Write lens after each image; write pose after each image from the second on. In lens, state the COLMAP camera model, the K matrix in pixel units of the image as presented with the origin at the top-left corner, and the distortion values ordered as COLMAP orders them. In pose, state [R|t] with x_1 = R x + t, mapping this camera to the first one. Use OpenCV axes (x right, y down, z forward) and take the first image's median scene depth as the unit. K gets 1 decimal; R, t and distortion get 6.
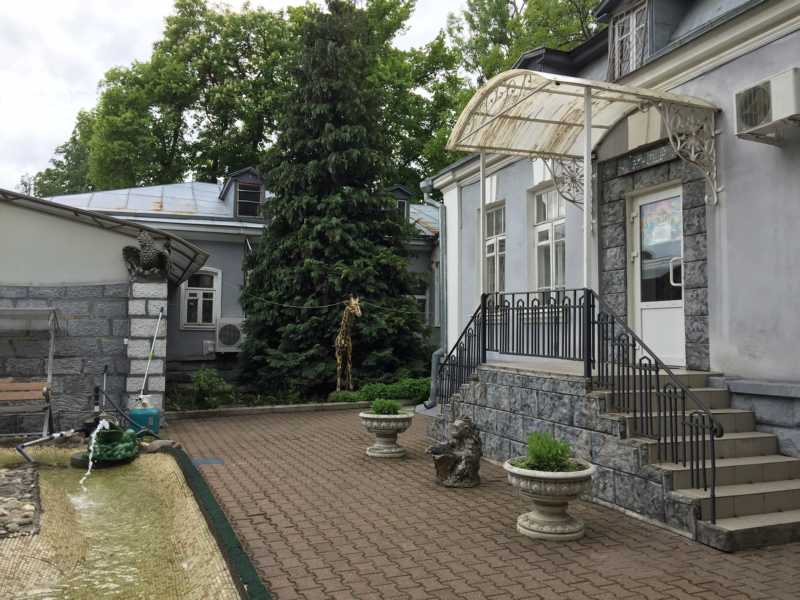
lens RADIAL K [[671.7, 0, 410.7], [0, 671.7, 287.9], [0, 0, 1]] dist [0.080599, -0.113308]
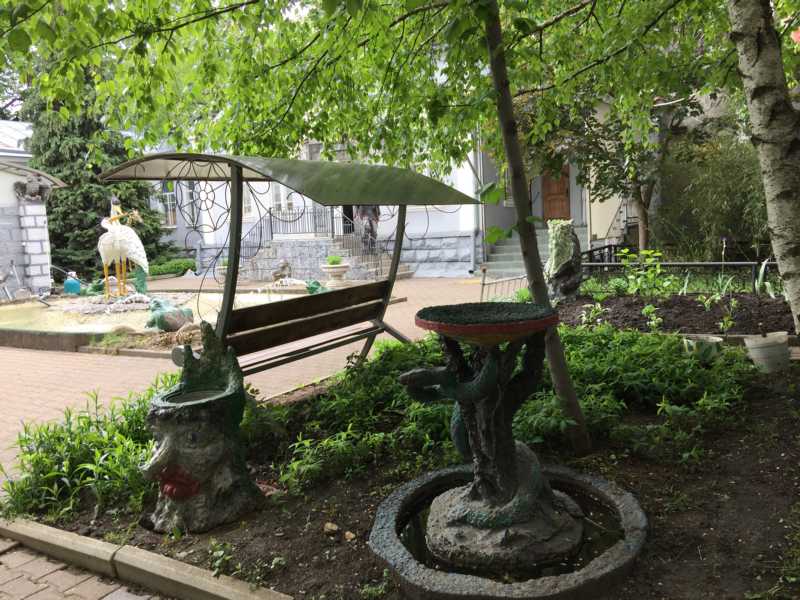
lens RADIAL K [[671.7, 0, 398.8], [0, 671.7, 291.8], [0, 0, 1]] dist [0.080599, -0.113308]
pose [[0.819638, -0.103032, 0.563540, -0.445084], [0.018493, 0.987940, 0.153728, -0.026628], [-0.572583, -0.115580, 0.811659, -0.567265]]
